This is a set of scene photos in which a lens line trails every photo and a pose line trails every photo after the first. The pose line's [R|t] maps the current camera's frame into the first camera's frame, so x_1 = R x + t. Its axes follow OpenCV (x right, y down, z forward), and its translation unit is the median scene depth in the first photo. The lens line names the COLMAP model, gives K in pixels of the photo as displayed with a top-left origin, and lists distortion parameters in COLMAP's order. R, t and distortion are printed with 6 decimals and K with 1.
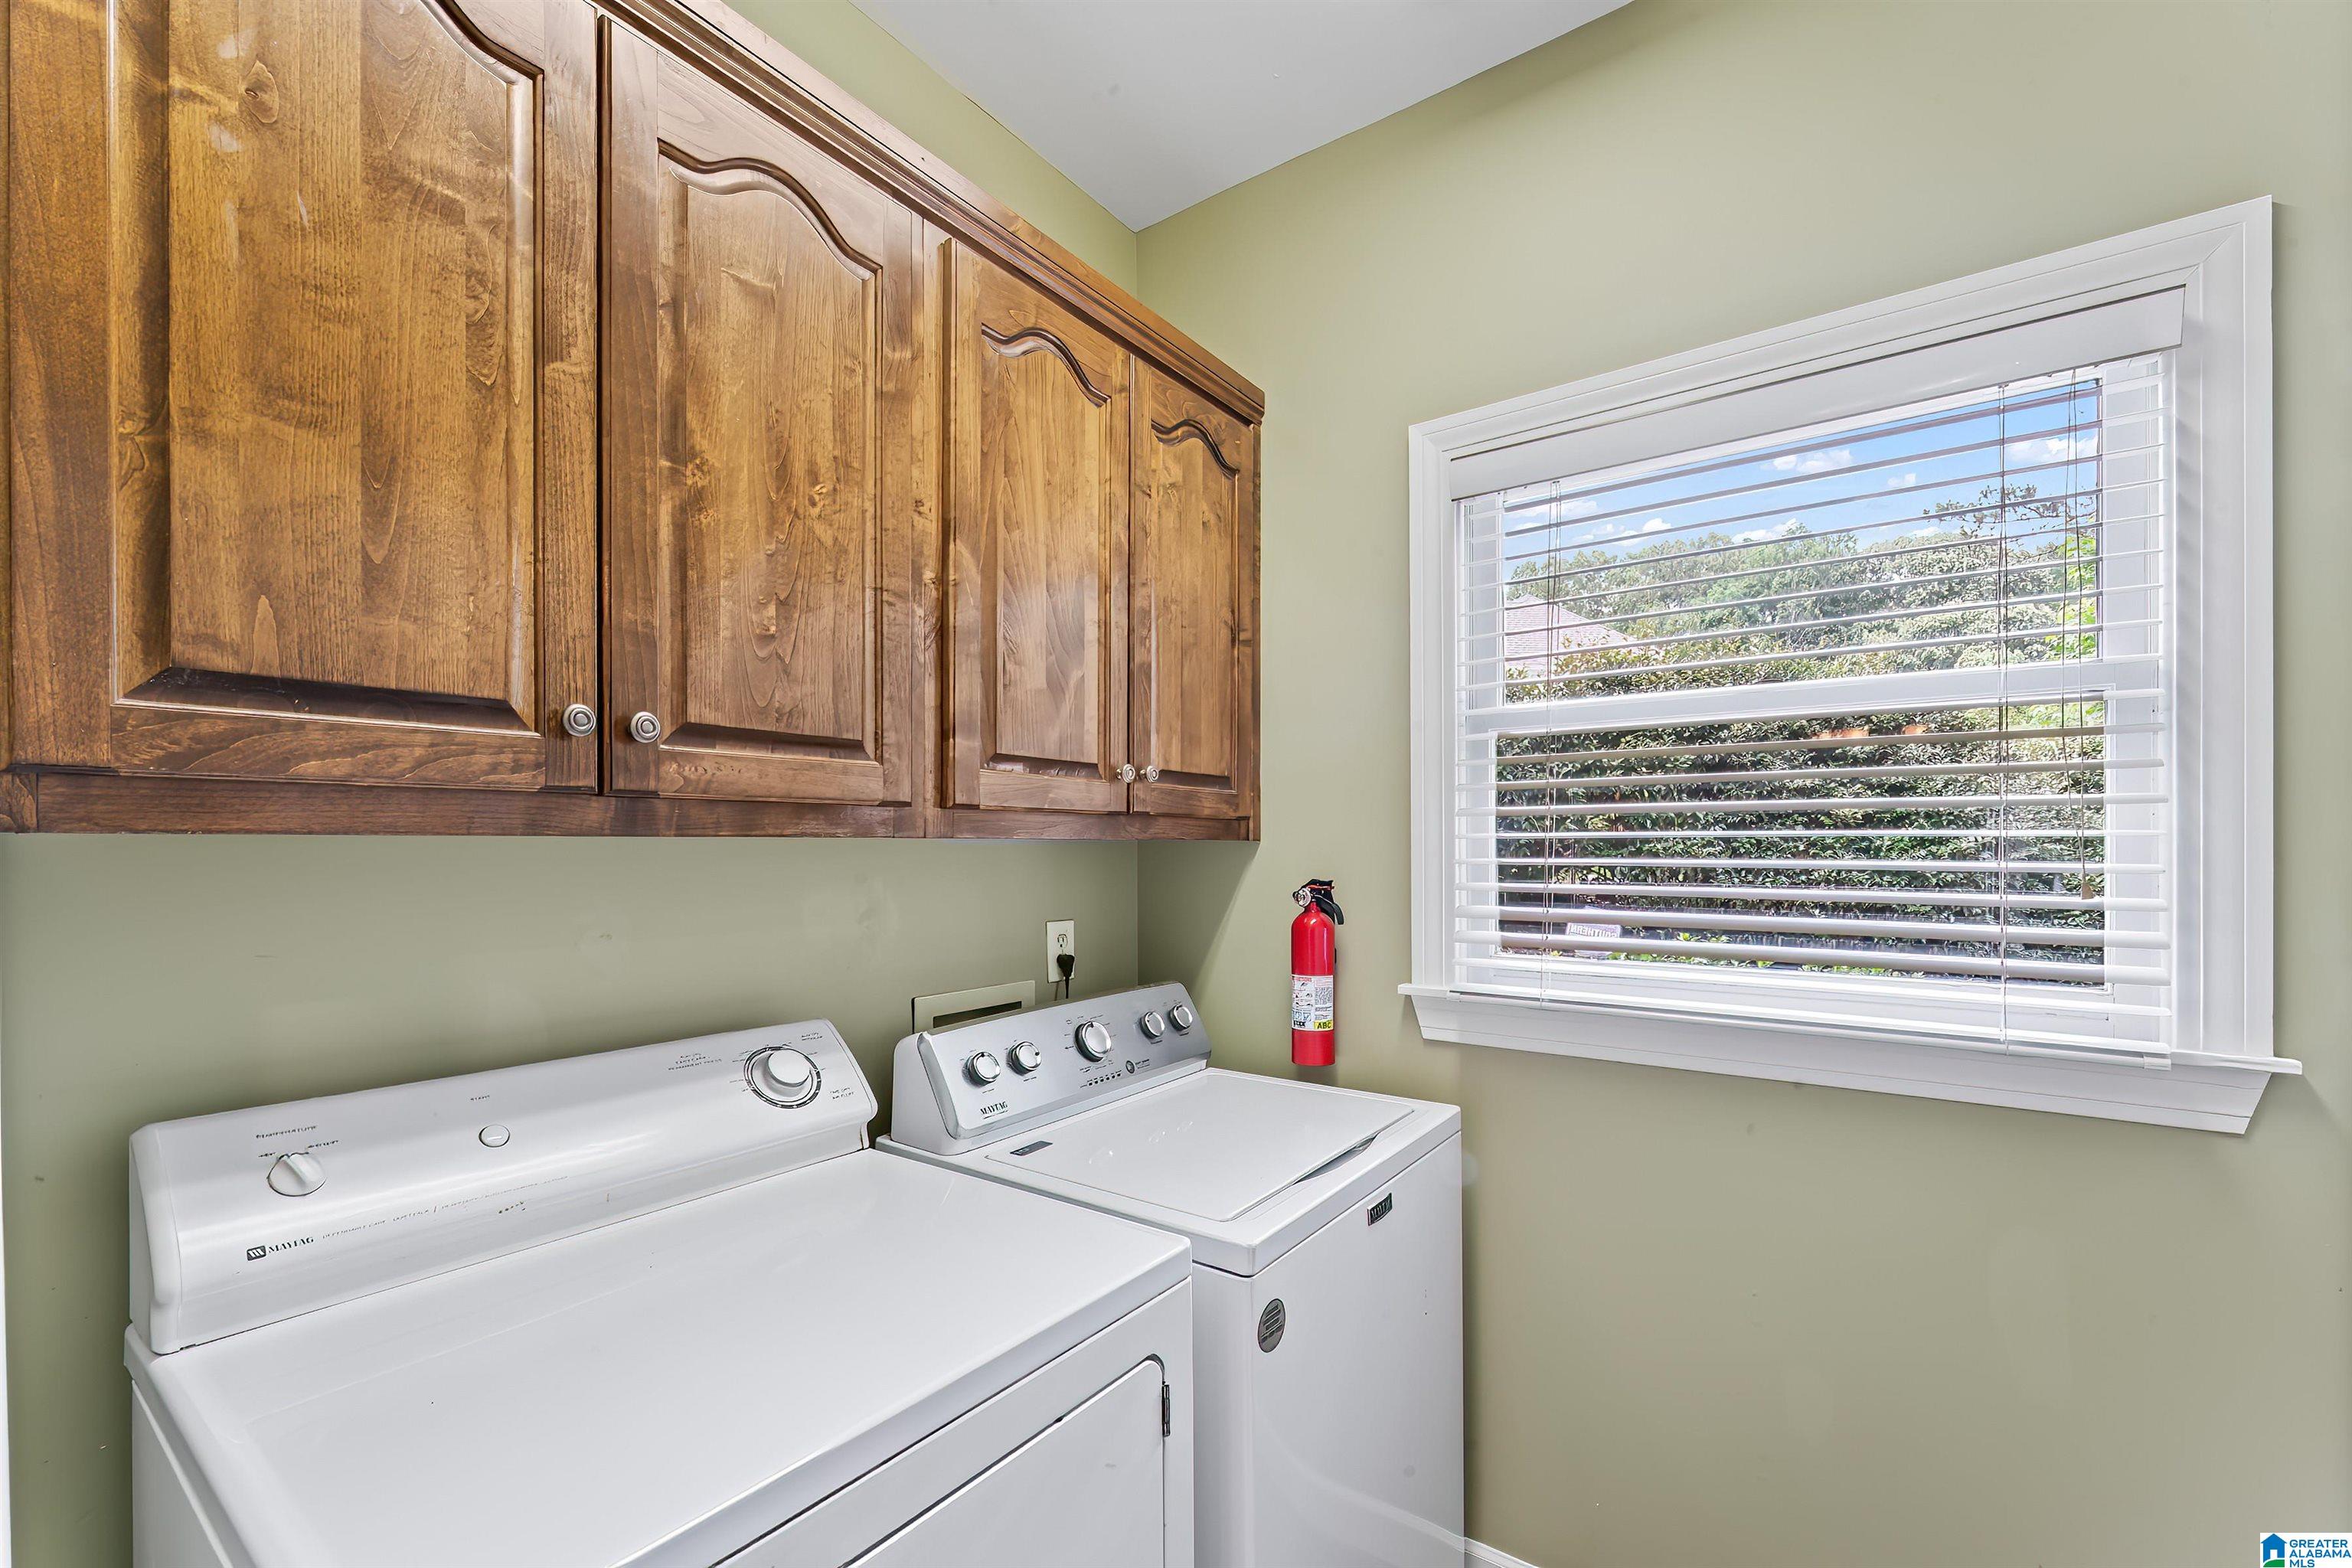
lens RADIAL K [[953.9, 0, 1179.1], [0, 953.9, 815.9], [0, 0, 1]] dist [-0.002892, -0.000139]
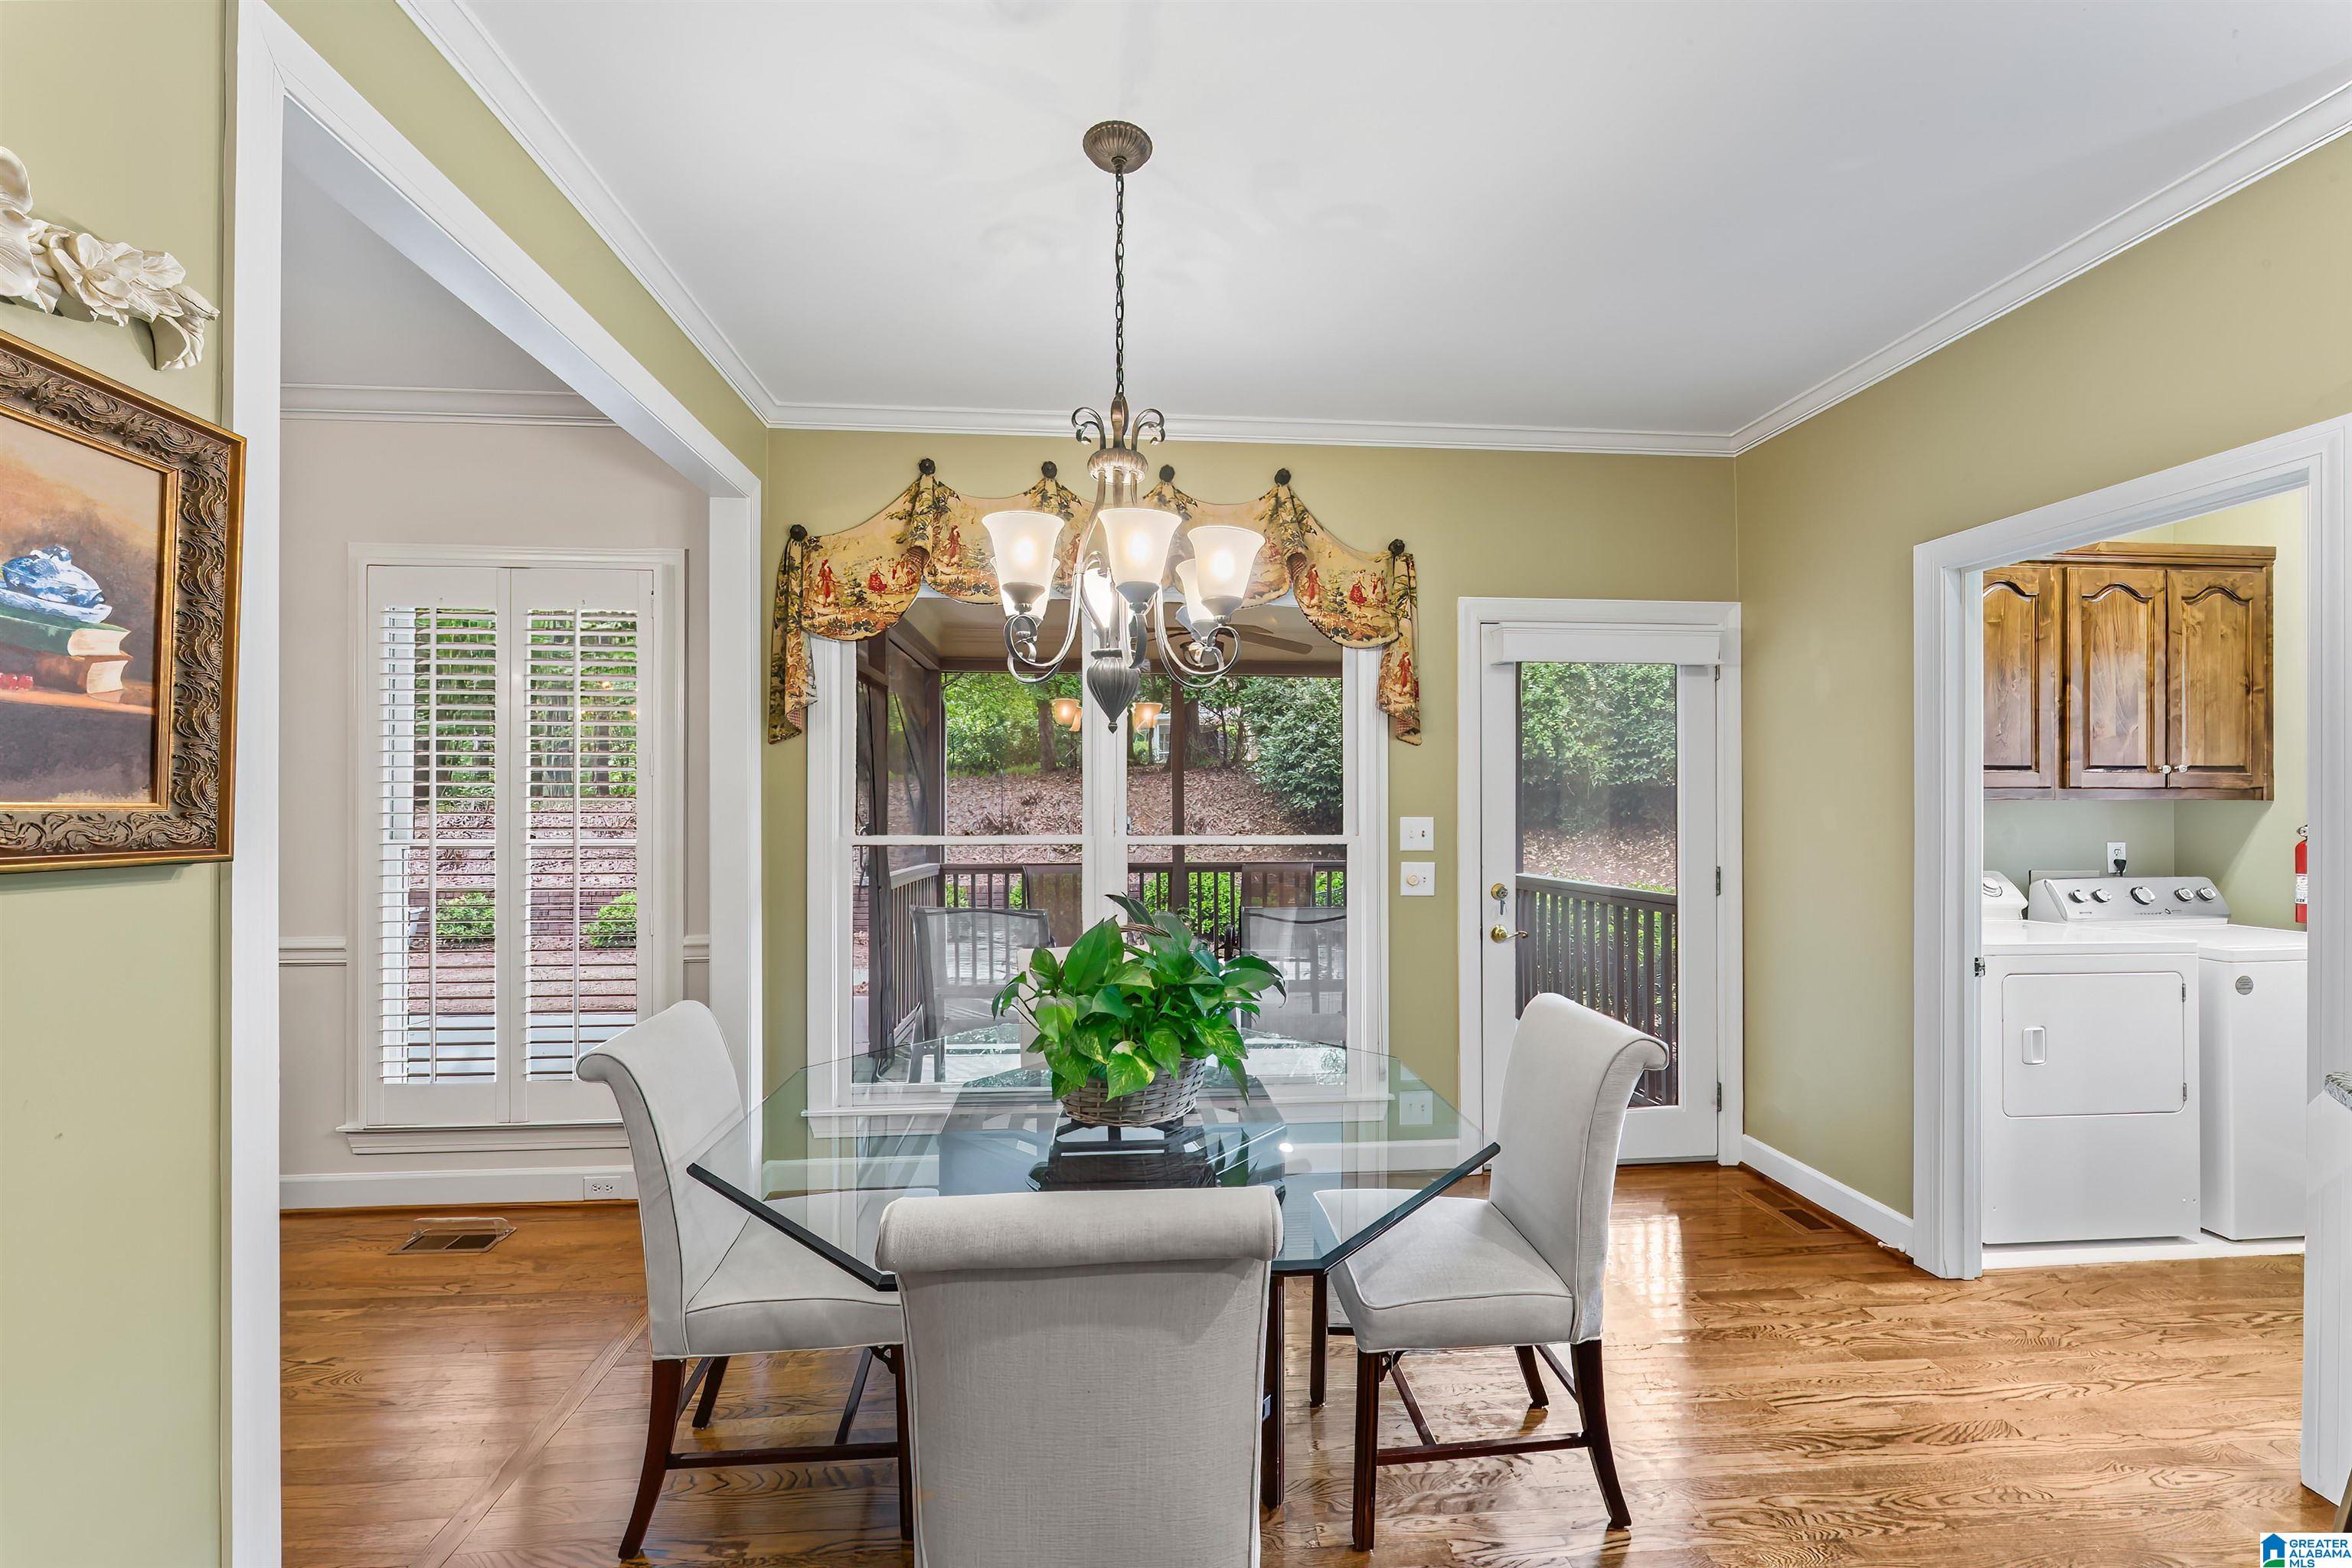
lens RADIAL K [[950.1, 0, 1179.2], [0, 950.1, 801.8], [0, 0, 1]] dist [-0.003315, -0.000061]
pose [[0.651932, 0.000185, -0.758277, 0.111183], [0.021527, 0.999592, 0.018752, -0.057584], [0.757971, -0.028549, 0.651663, -2.027476]]
